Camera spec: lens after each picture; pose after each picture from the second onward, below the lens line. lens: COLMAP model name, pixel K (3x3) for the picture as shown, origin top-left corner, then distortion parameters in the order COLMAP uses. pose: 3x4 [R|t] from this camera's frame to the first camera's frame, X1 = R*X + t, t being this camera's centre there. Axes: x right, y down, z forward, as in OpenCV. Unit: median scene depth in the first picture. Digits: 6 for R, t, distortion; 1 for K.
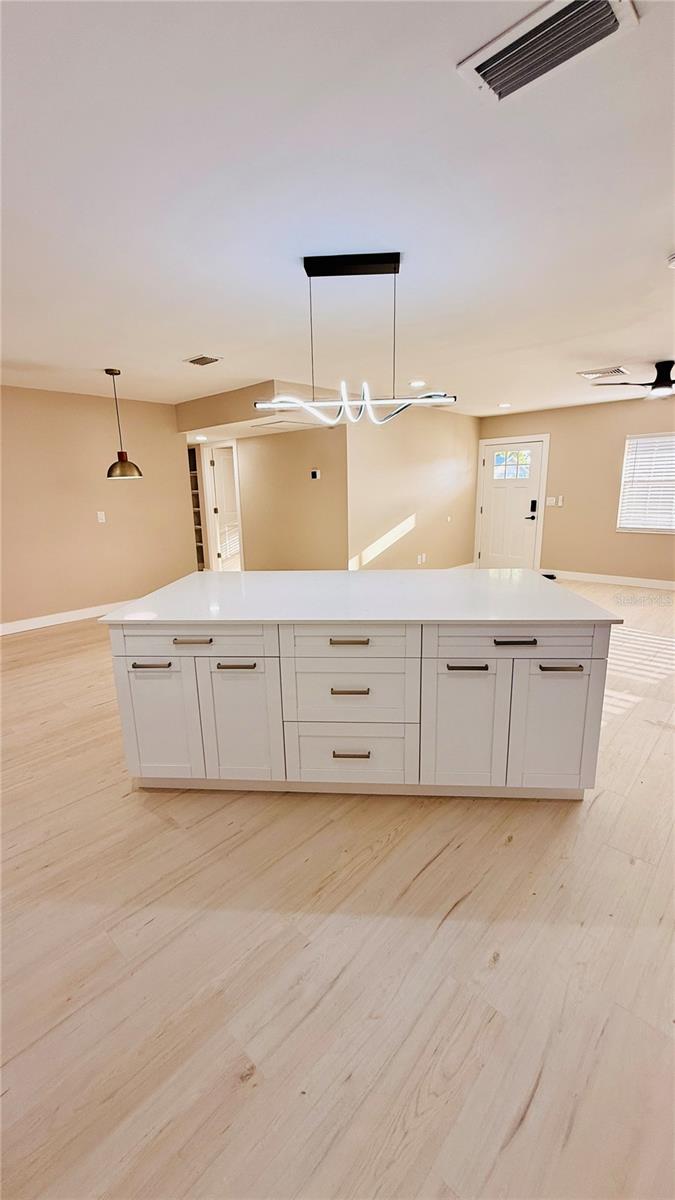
lens RADIAL K [[482.2, 0, 334.4], [0, 482.2, 595.2], [0, 0, 1]] dist [0.002576, 0.001692]
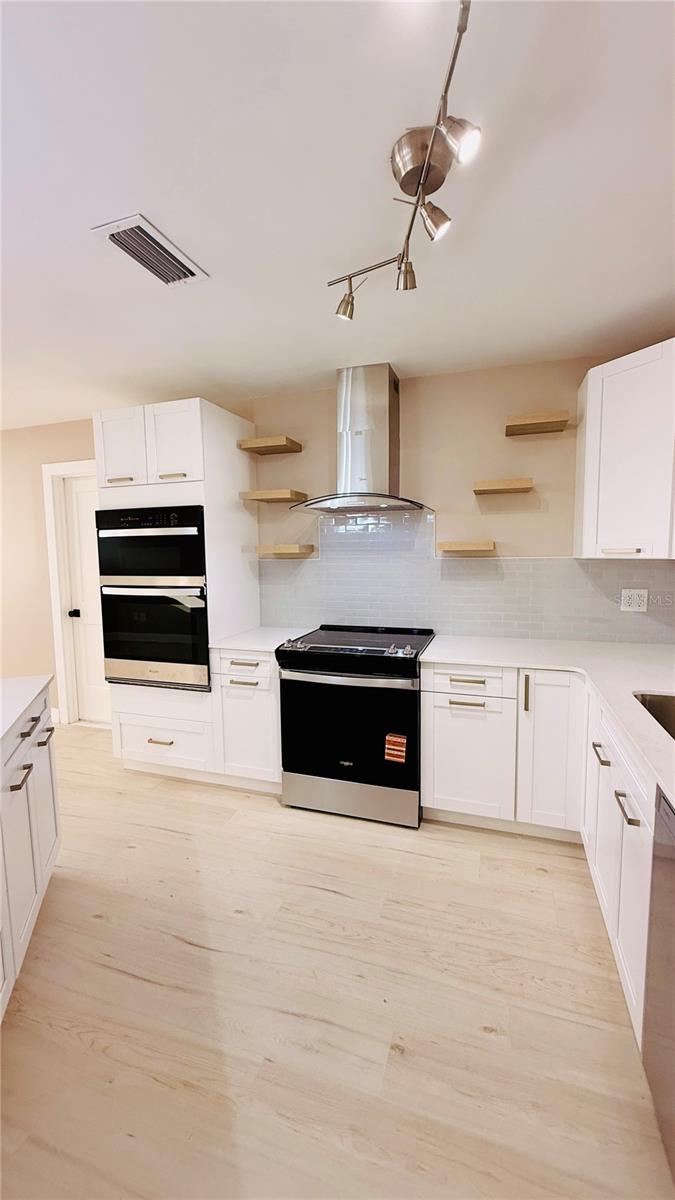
lens RADIAL K [[482.2, 0, 339.9], [0, 482.2, 598.0], [0, 0, 1]] dist [0.002576, 0.001692]
pose [[-0.422547, -0.066808, 0.903875, -0.607057], [0.225128, 0.958288, 0.176074, -0.147150], [-0.877936, 0.277888, -0.389881, 0.712082]]
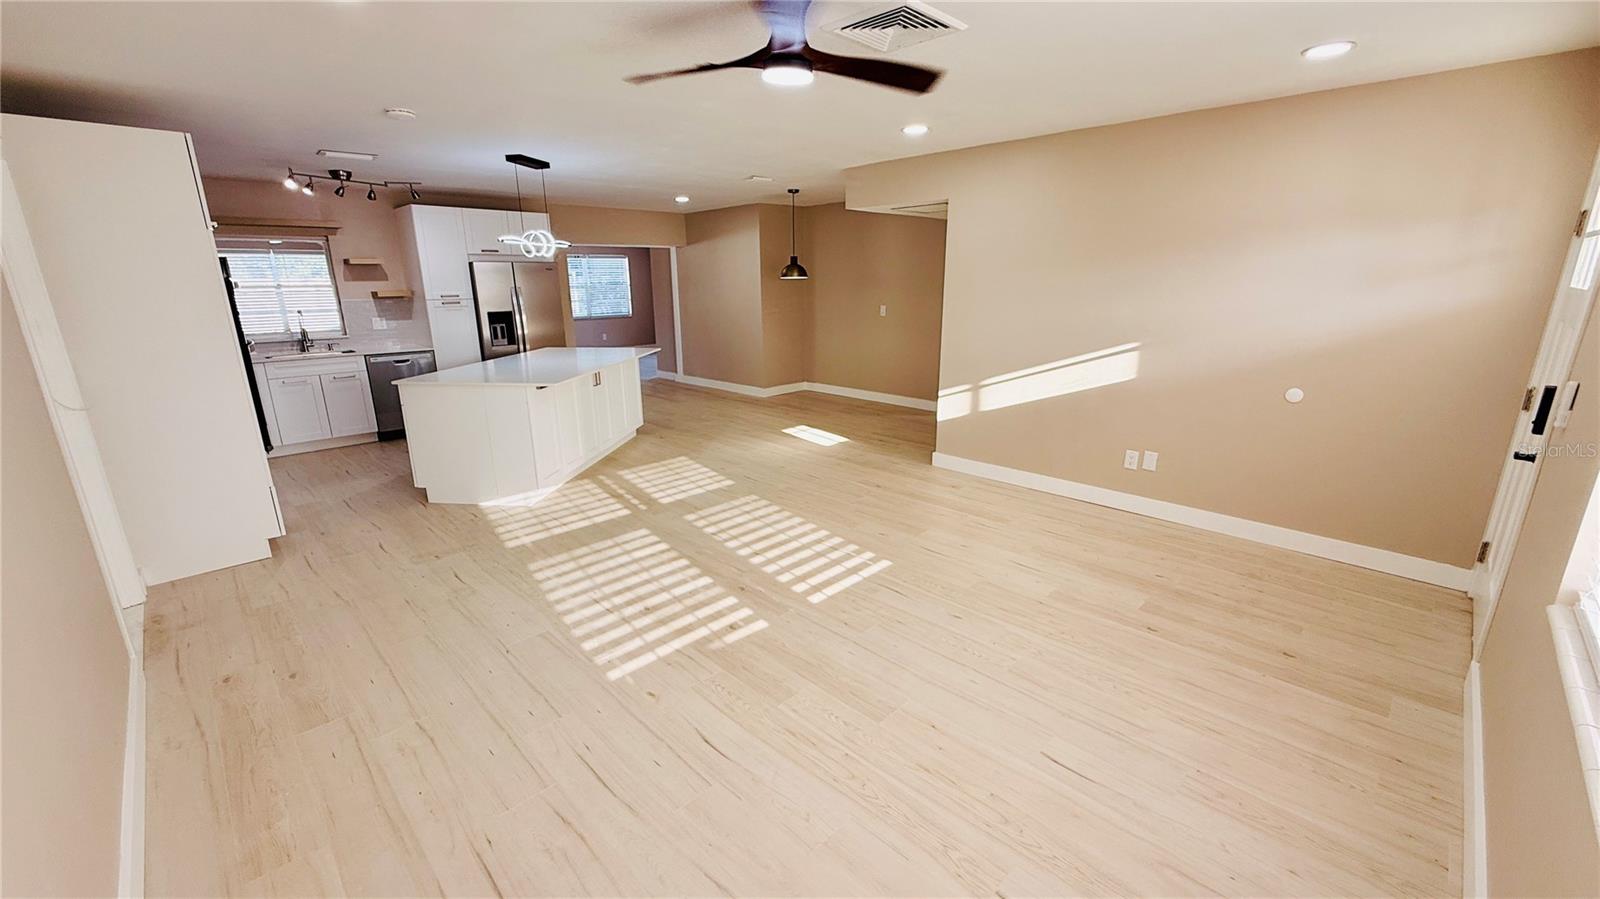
lens RADIAL K [[642.9, 0, 795.6], [0, 642.9, 456.3], [0, 0, 1]] dist [0.002576, 0.001692]
pose [[-0.047303, 0.290054, -0.955841, 2.521908], [-0.210993, 0.932419, 0.293388, -0.611007], [0.976342, 0.215554, 0.017093, 2.185539]]
